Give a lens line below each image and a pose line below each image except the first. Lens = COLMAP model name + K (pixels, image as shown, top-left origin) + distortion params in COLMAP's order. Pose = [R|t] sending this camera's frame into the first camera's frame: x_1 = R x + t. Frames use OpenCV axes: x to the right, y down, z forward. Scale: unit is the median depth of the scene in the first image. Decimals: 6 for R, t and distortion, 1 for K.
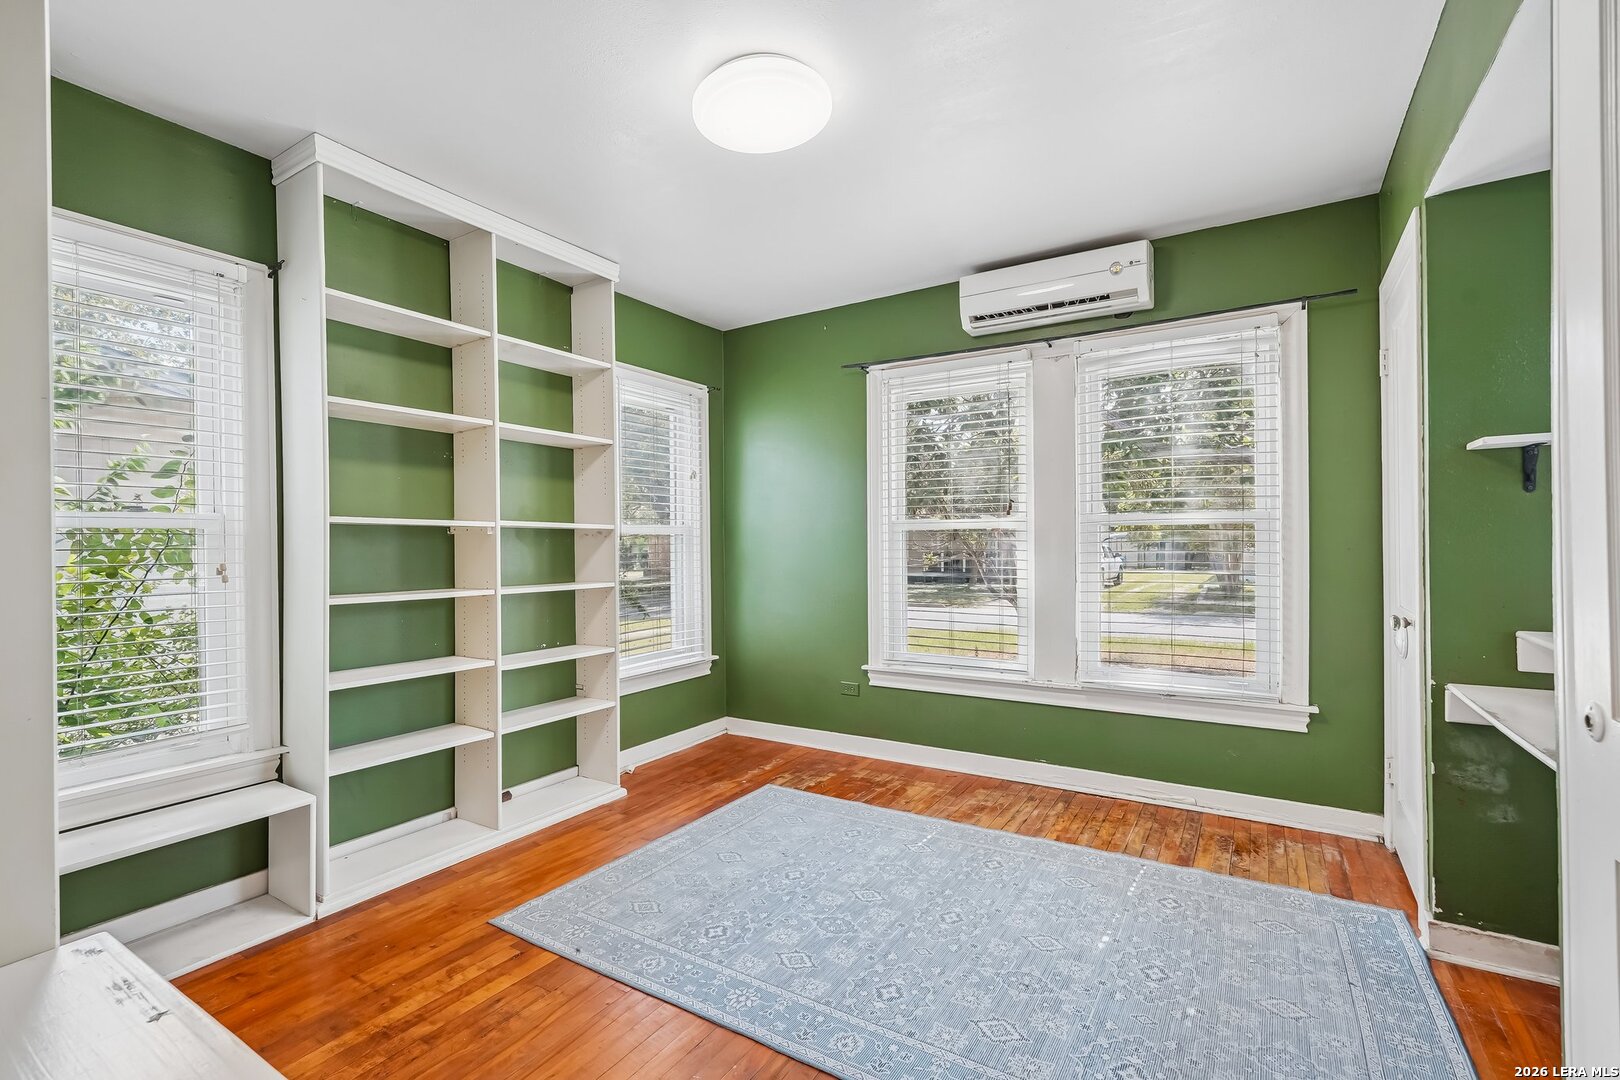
lens RADIAL K [[716.4, 0, 817.1], [0, 716.4, 531.6], [0, 0, 1]] dist [-0.017334, 0.005322]
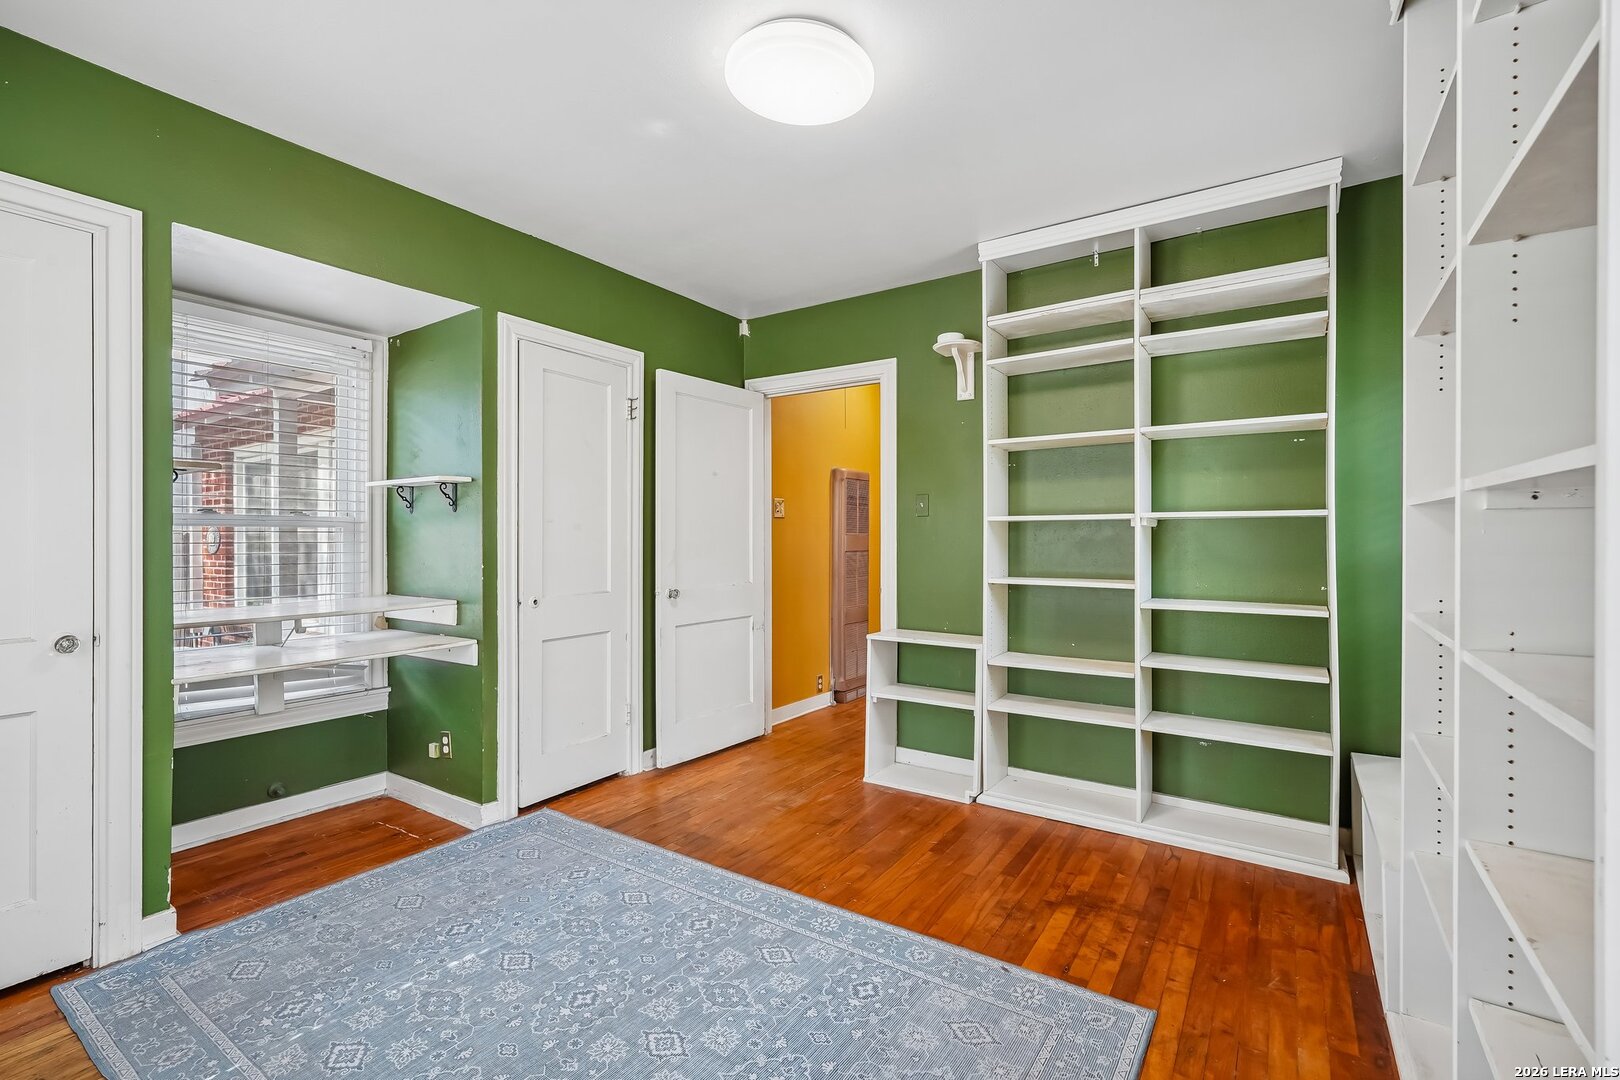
lens RADIAL K [[716.4, 0, 812.4], [0, 716.4, 545.0], [0, 0, 1]] dist [-0.017334, 0.005322]
pose [[-0.999012, 0.011525, 0.042923, -0.130920], [0.011025, 0.999869, -0.011862, 0.033667], [-0.043054, -0.011377, -0.999008, 2.028889]]
